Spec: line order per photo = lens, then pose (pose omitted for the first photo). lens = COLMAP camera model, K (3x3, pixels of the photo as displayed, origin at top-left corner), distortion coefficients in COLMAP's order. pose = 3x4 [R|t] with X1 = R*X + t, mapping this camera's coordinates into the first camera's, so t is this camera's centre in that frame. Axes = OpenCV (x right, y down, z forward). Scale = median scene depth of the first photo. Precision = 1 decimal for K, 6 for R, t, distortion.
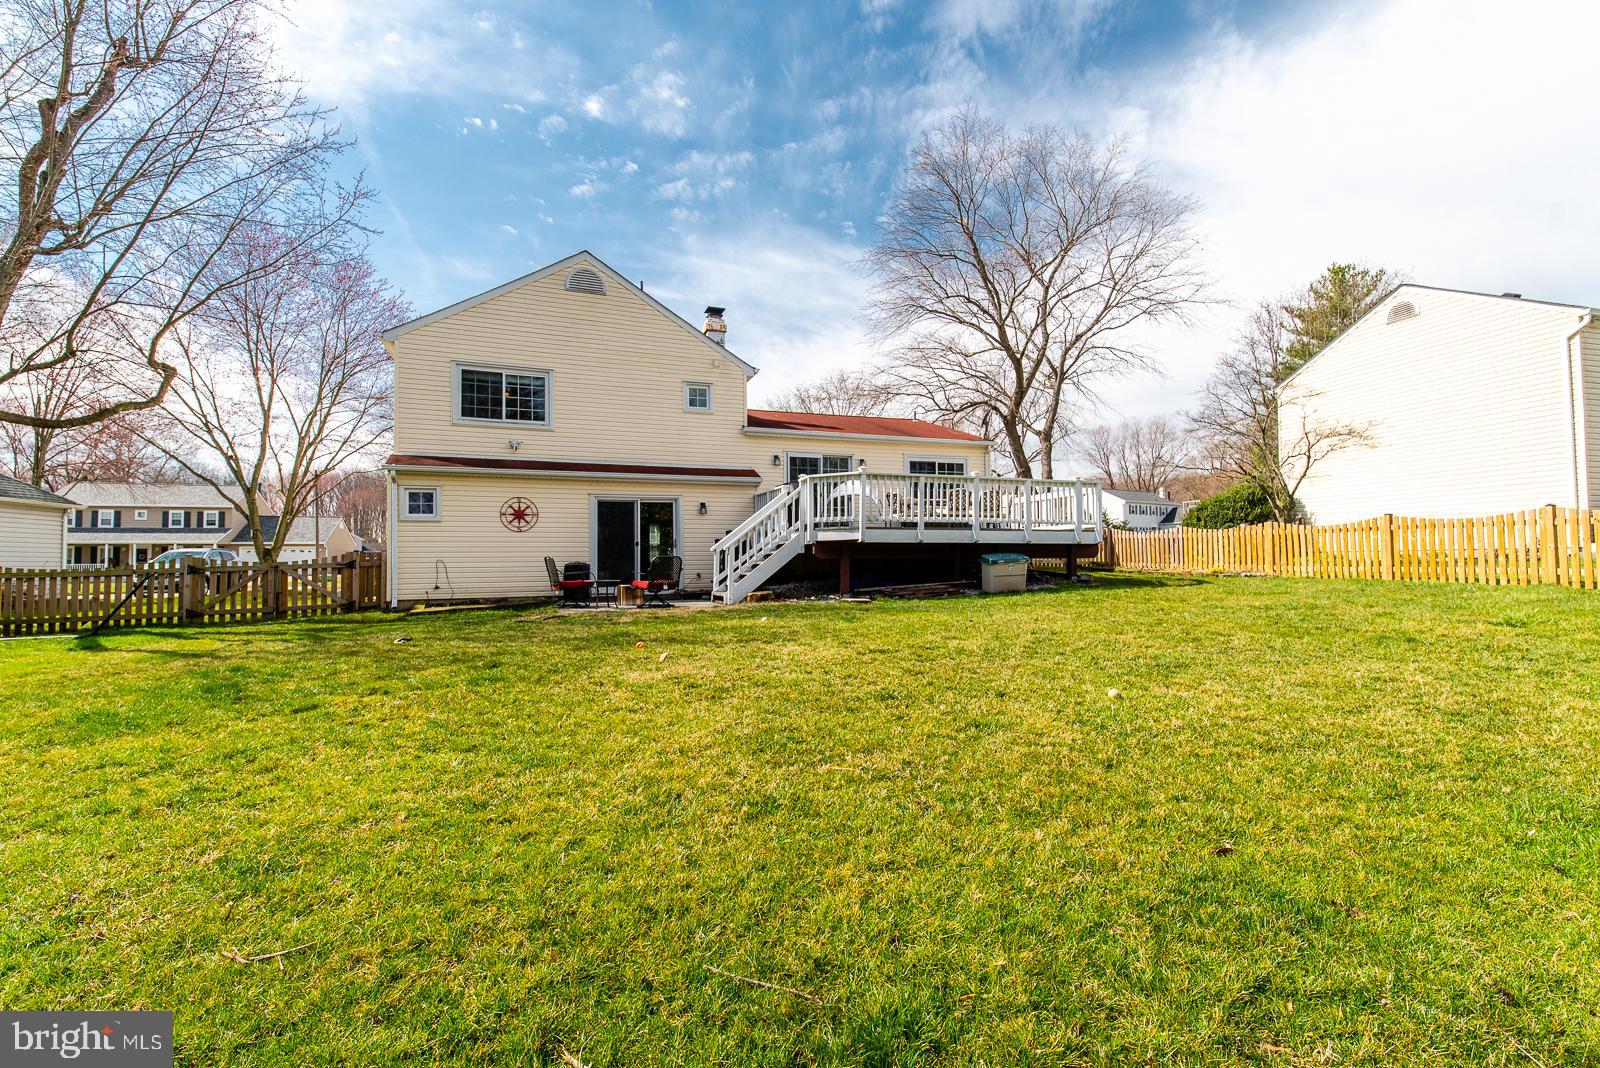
lens RADIAL K [[737.2, 0, 799.5], [0, 737.2, 537.9], [0, 0, 1]] dist [0.000729, -0.000853]
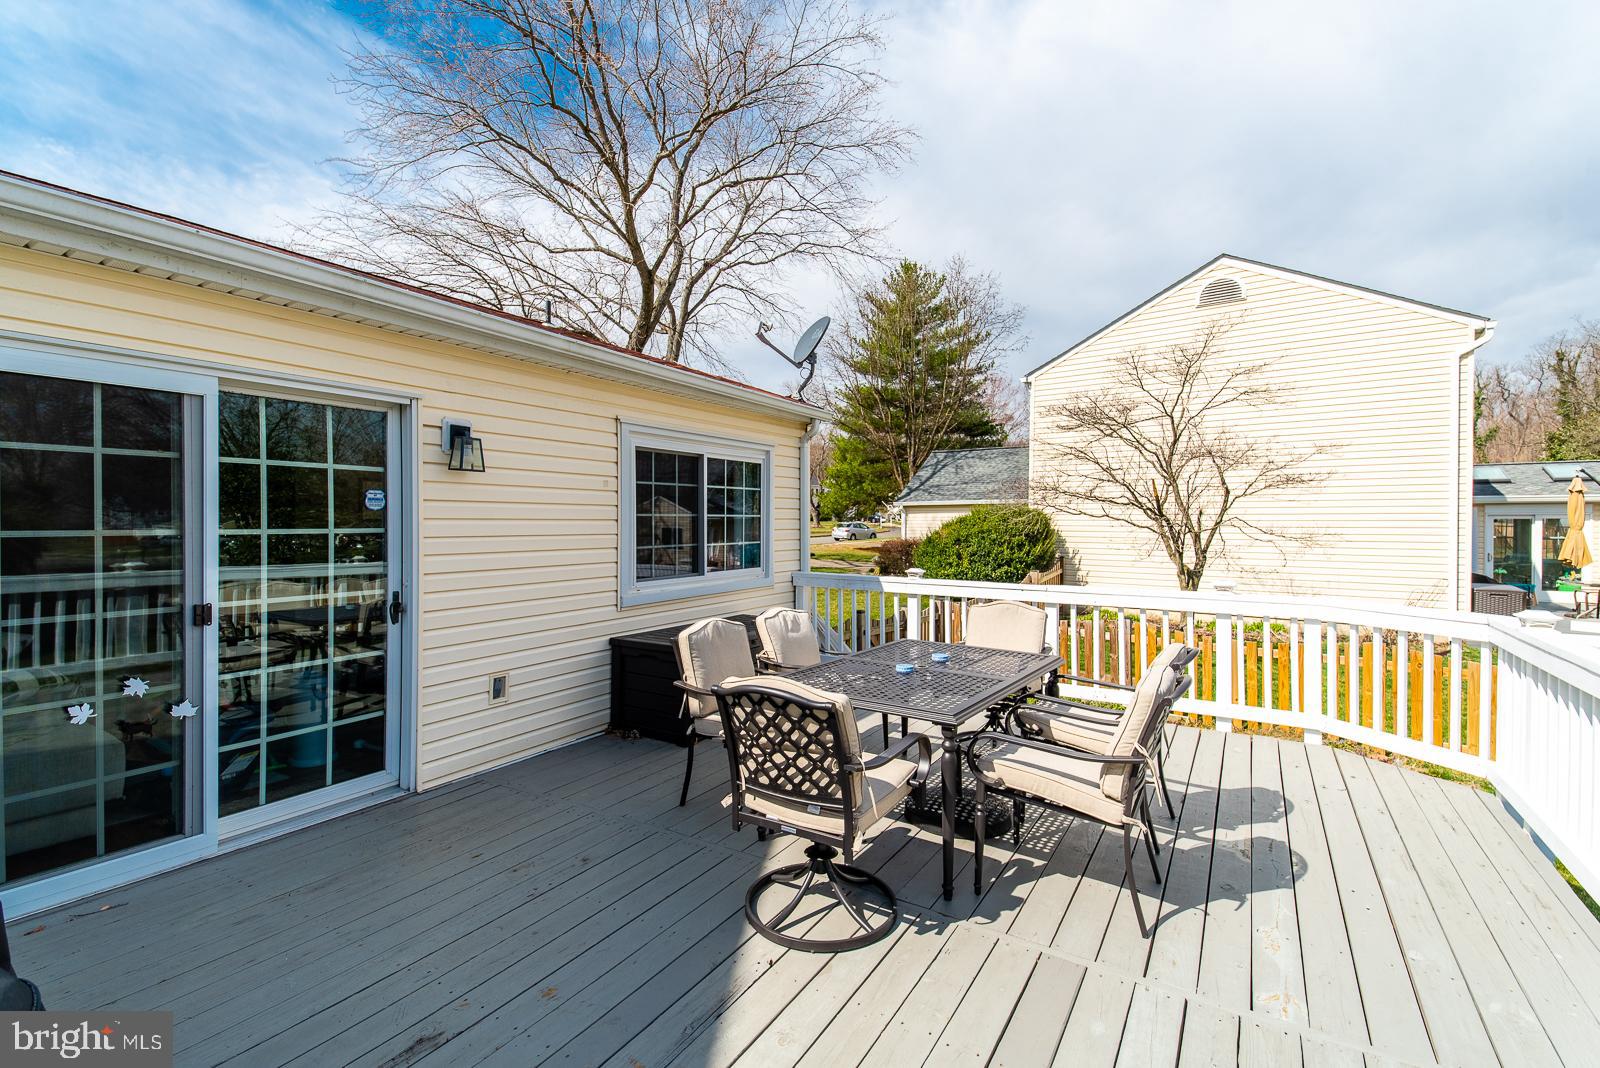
lens RADIAL K [[737.2, 0, 799.5], [0, 737.2, 537.9], [0, 0, 1]] dist [0.000729, -0.000853]
pose [[0.796676, 0.006783, 0.604369, 0.021877], [-0.037609, 0.998556, 0.038369, -0.043217], [-0.603236, -0.053298, 0.795780, 0.389301]]
